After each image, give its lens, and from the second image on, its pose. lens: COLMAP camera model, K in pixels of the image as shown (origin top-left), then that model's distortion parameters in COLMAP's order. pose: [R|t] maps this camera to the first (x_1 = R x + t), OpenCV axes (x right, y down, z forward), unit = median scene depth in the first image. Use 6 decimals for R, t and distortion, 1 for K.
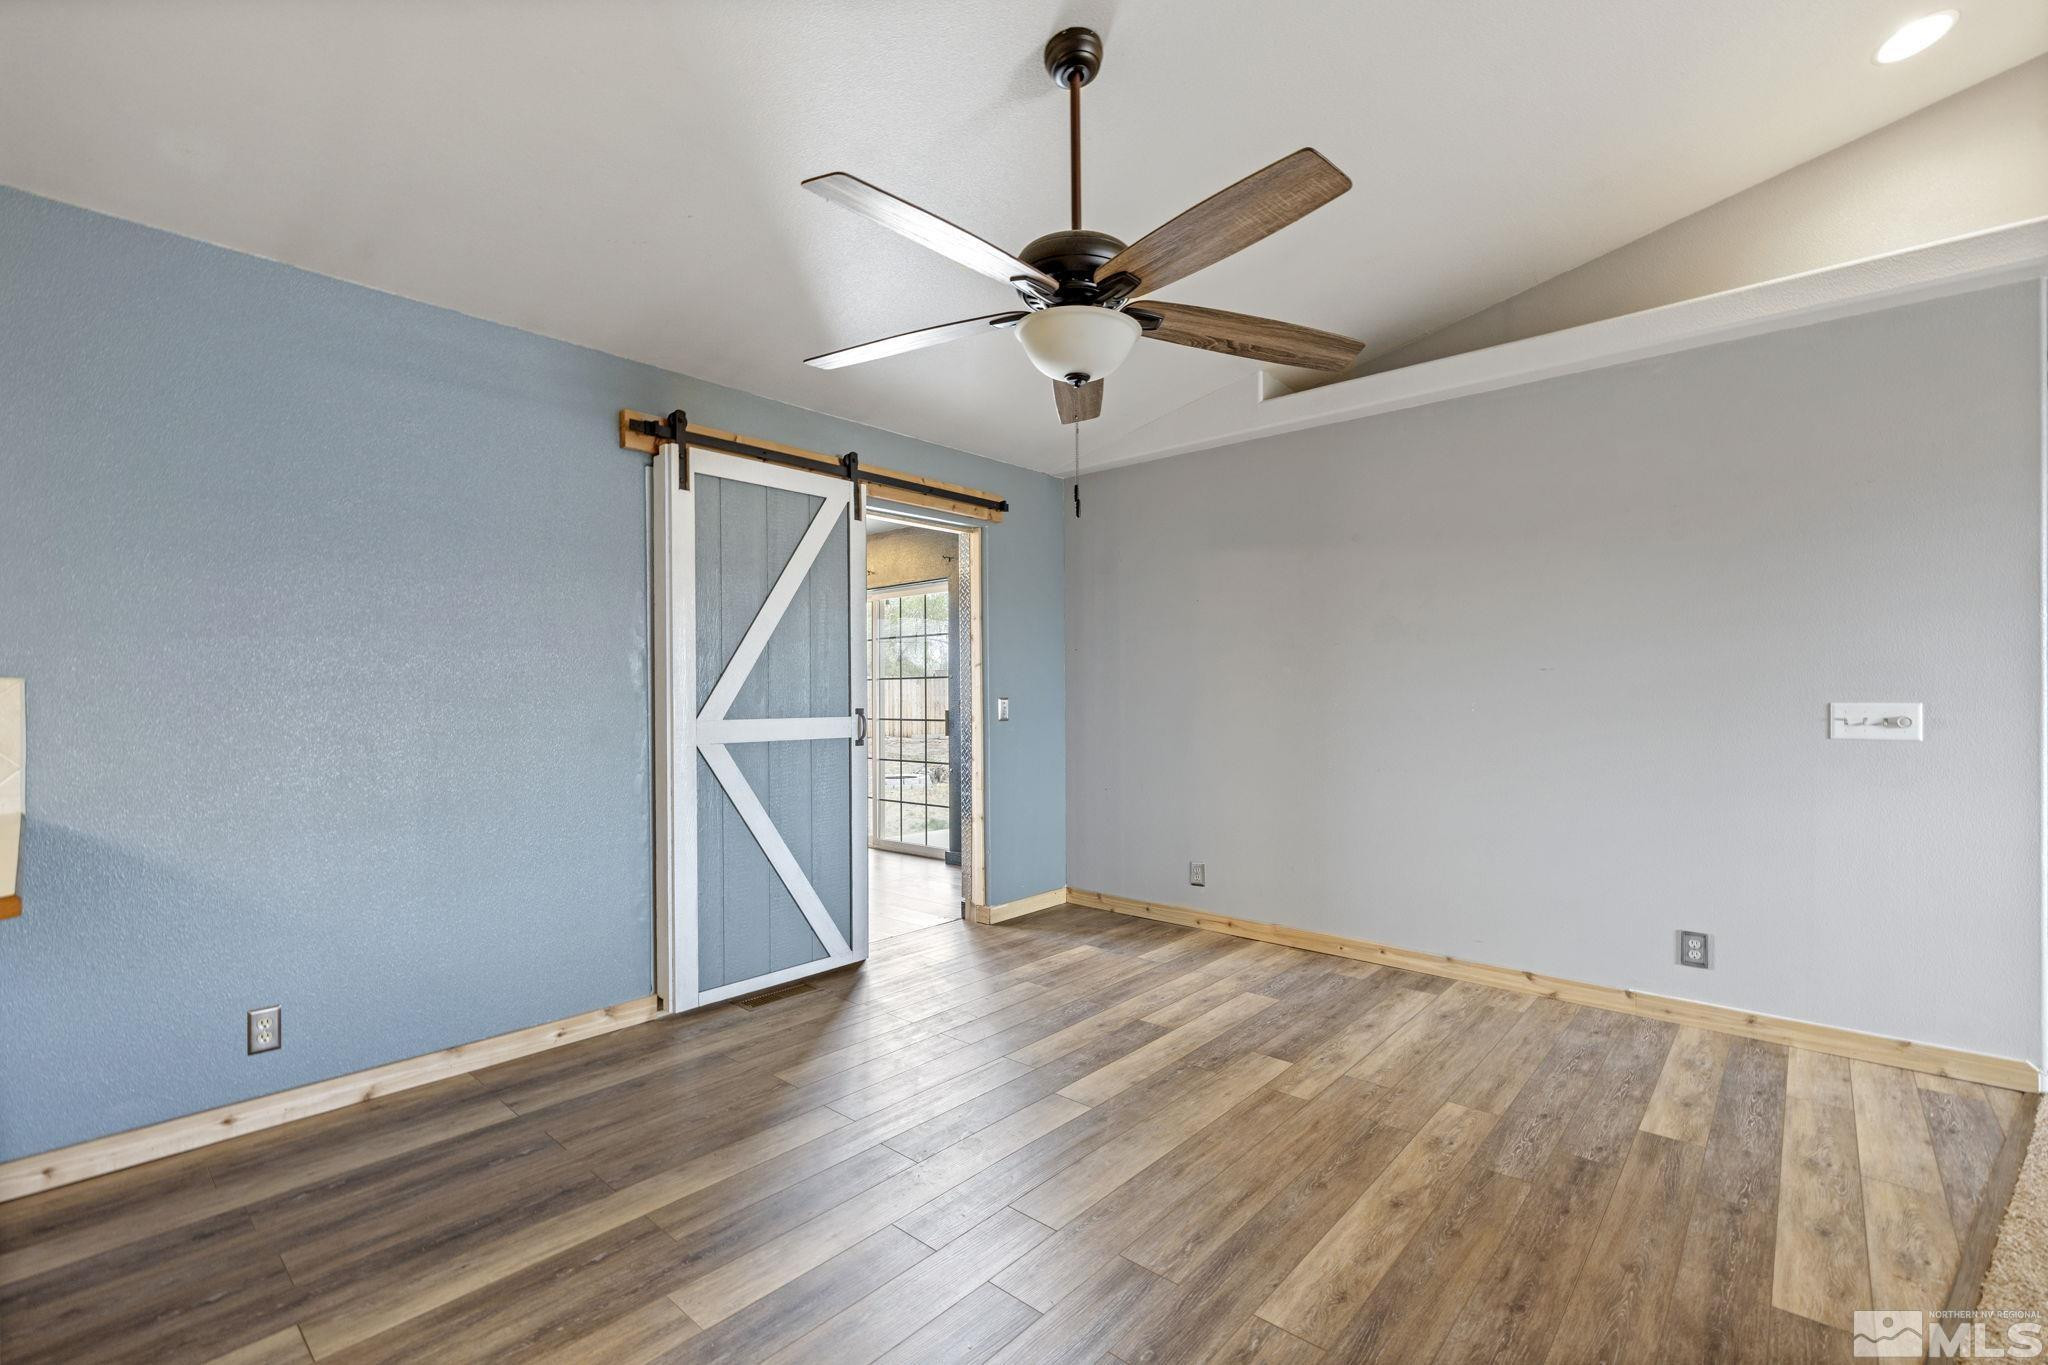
lens RADIAL K [[891.6, 0, 1016.7], [0, 891.6, 701.4], [0, 0, 1]] dist [-0.007692, 0.001781]
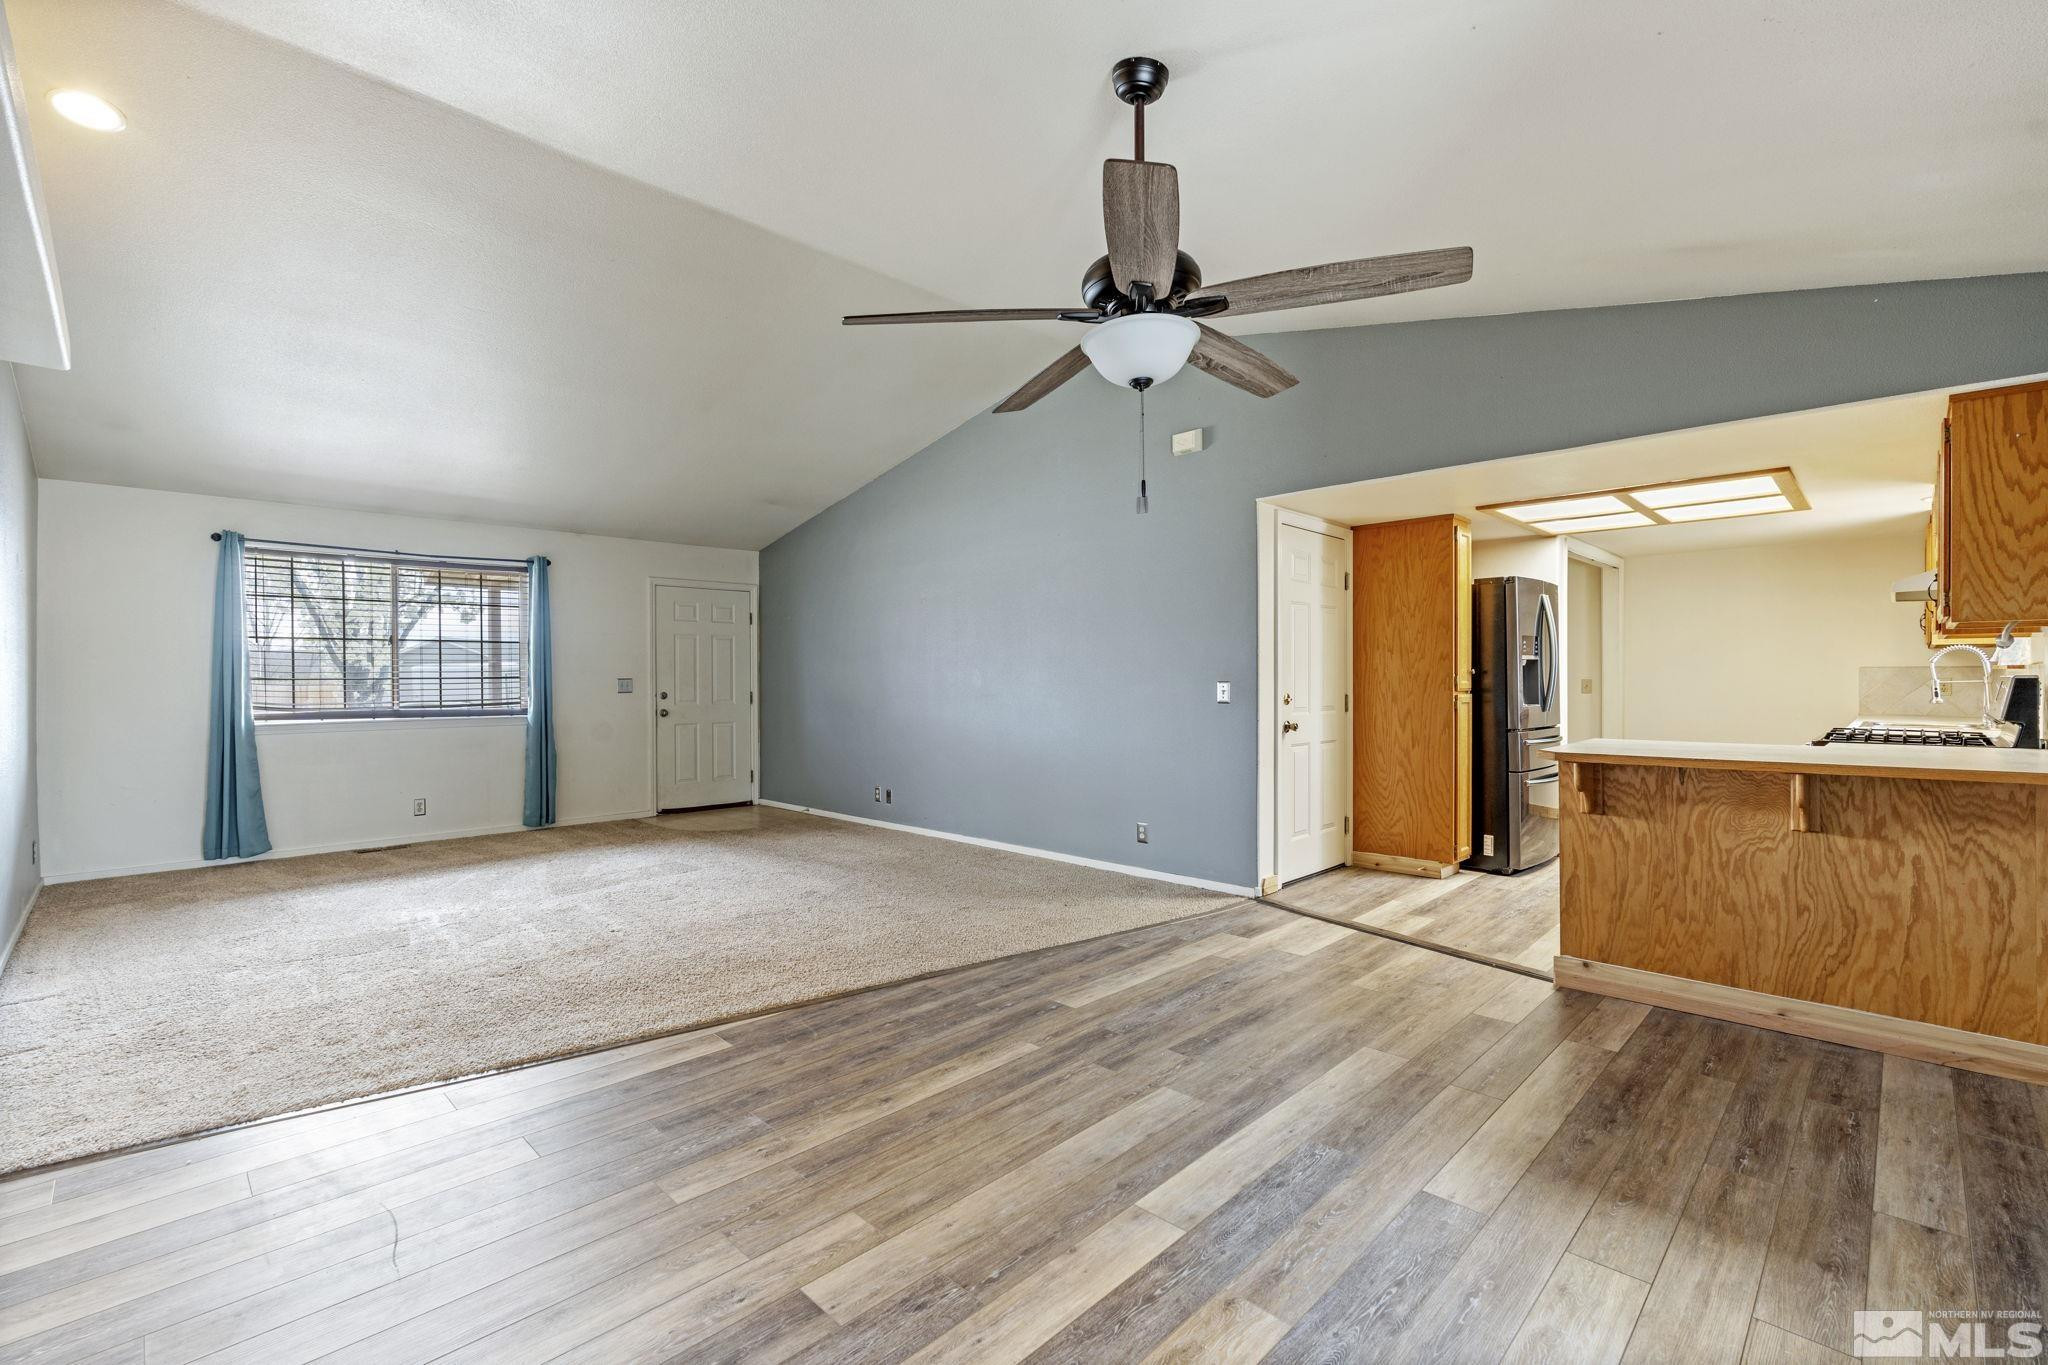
lens RADIAL K [[891.6, 0, 1014.3], [0, 891.6, 682.7], [0, 0, 1]] dist [-0.007692, 0.001781]
pose [[-0.998169, 0.012717, 0.059140, 0.131020], [0.013255, 0.999874, 0.008717, -0.012592], [-0.059022, 0.009485, -0.998212, 1.690020]]
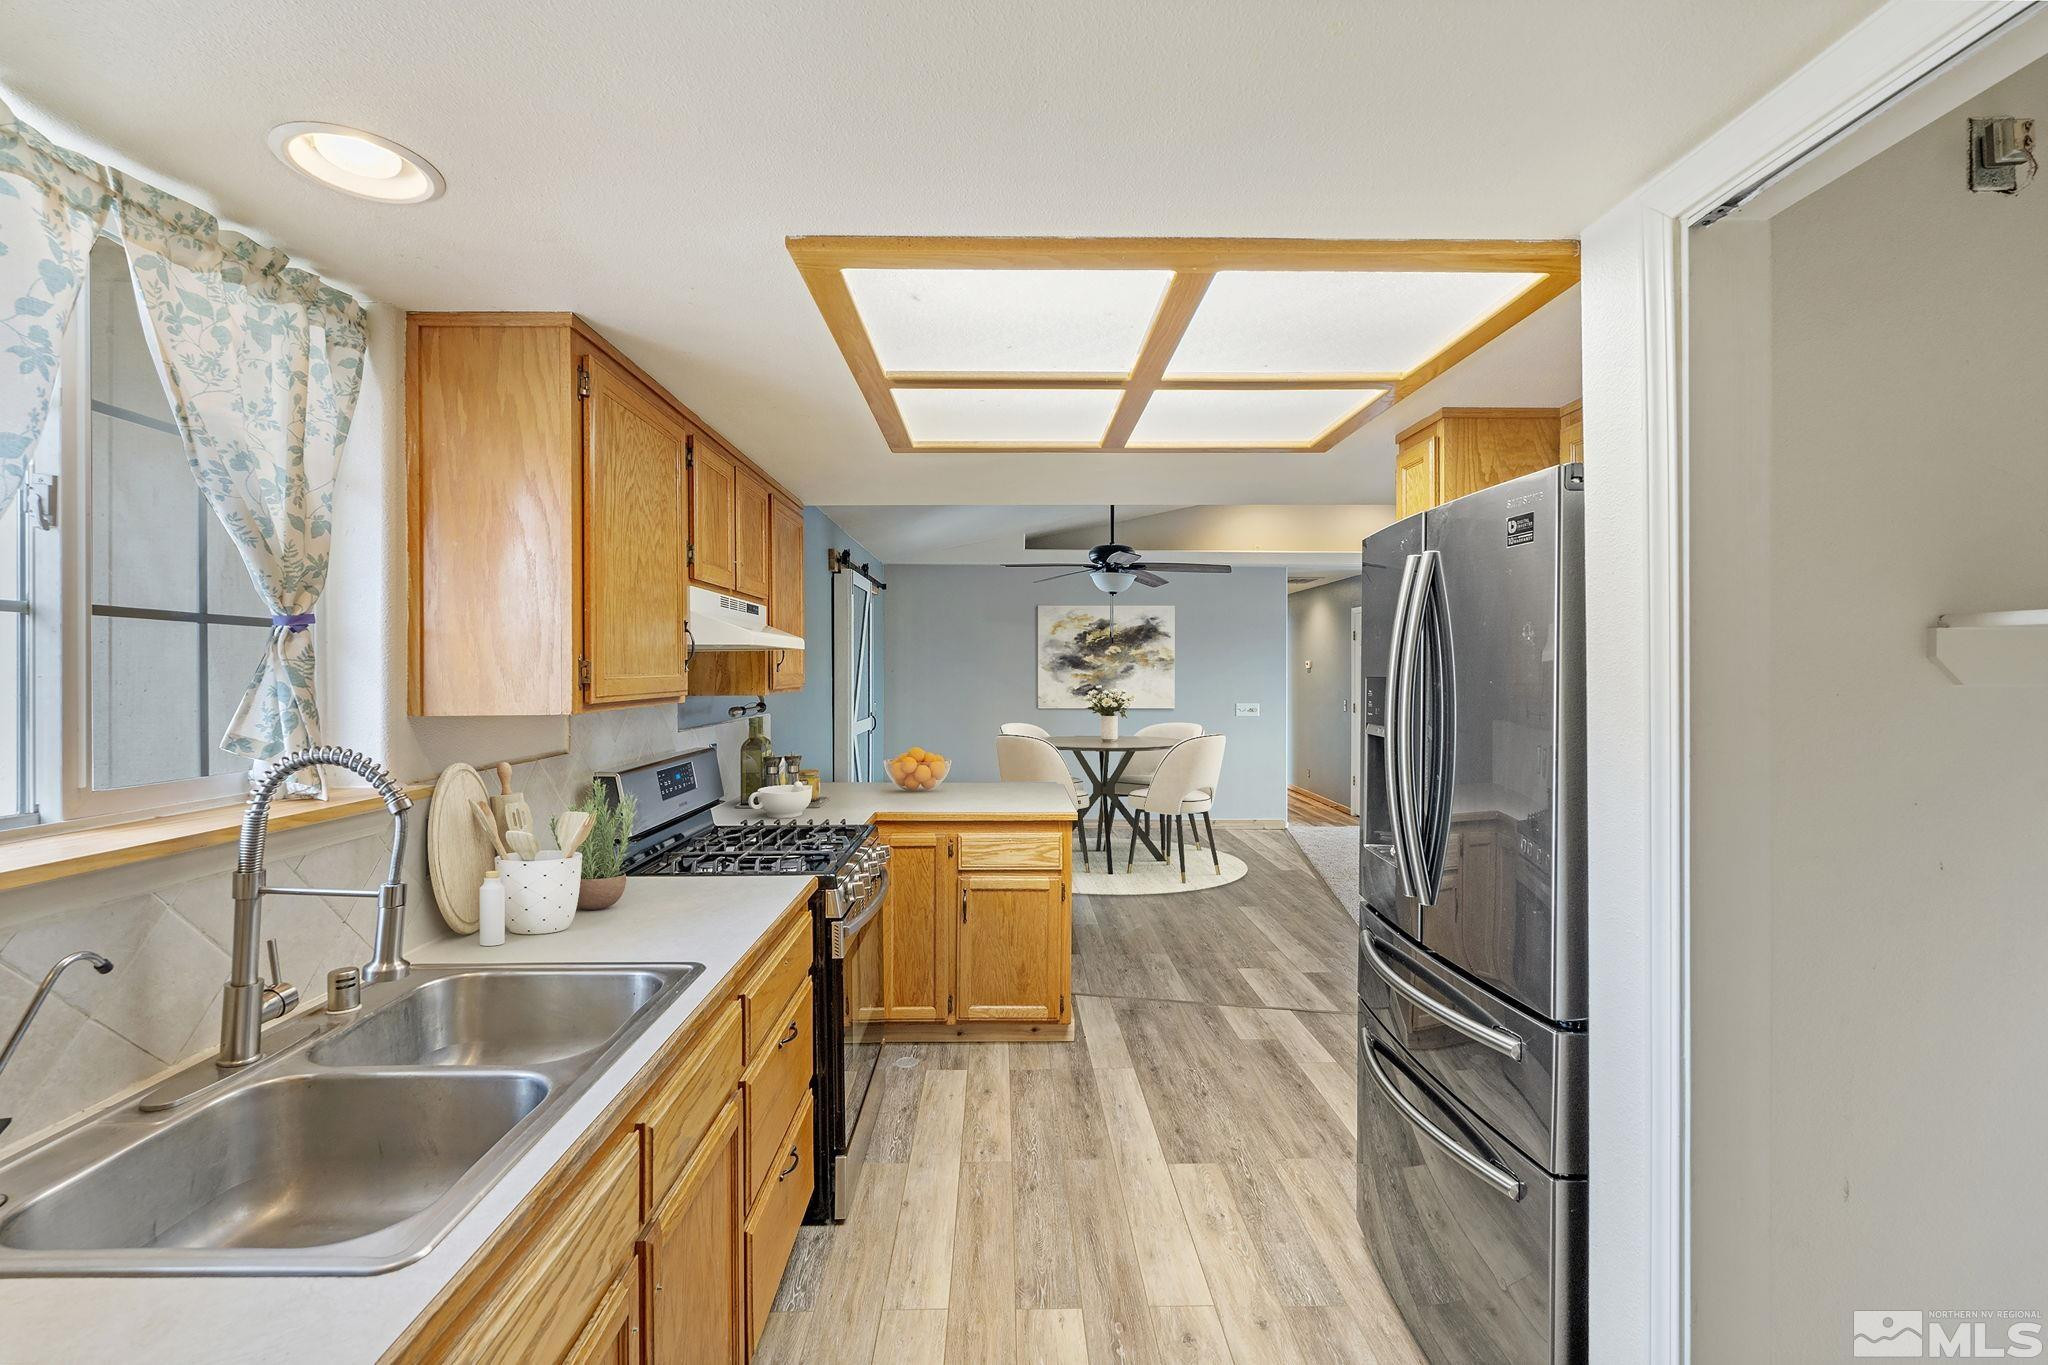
lens RADIAL K [[891.6, 0, 1008.5], [0, 891.6, 670.2], [0, 0, 1]] dist [-0.007692, 0.001781]
pose [[0.741732, 0.007528, 0.670654, -1.619376], [-0.001171, 0.999950, -0.009928, -0.080693], [-0.670695, 0.006579, 0.741704, -0.655687]]
